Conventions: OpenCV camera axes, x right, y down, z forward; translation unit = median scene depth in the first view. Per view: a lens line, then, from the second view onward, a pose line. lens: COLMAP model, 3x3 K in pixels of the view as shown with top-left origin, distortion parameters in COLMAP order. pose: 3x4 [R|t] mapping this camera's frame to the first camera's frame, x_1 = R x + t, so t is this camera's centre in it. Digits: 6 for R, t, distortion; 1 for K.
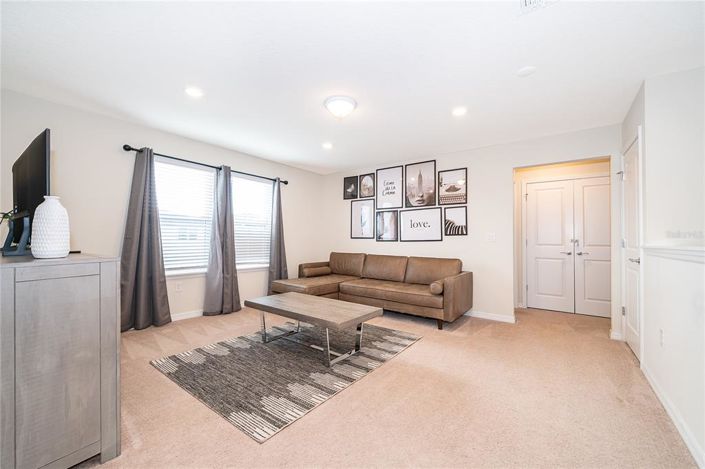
lens RADIAL K [[283.5, 0, 352.5], [0, 283.5, 234.5], [0, 0, 1]] dist [-0.054655, -0.000390]
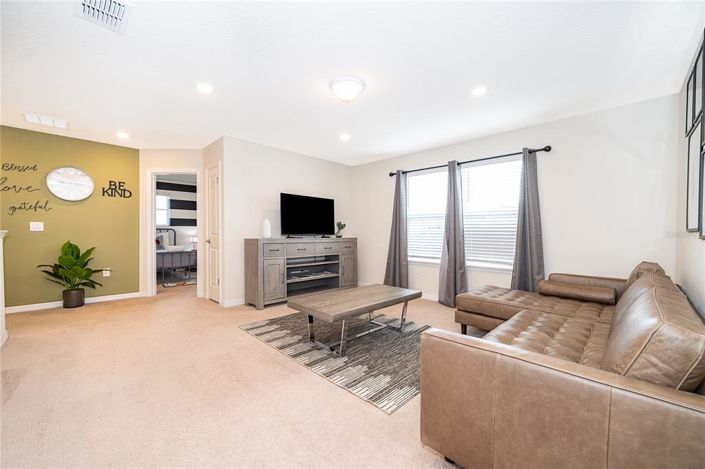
lens RADIAL K [[283.5, 0, 352.5], [0, 283.5, 234.5], [0, 0, 1]] dist [-0.054655, -0.000390]
pose [[-0.147467, -0.003500, -0.989061, 0.875198], [0.008462, 0.999953, -0.004800, 0.031713], [0.989031, -0.009077, -0.147430, 1.139999]]
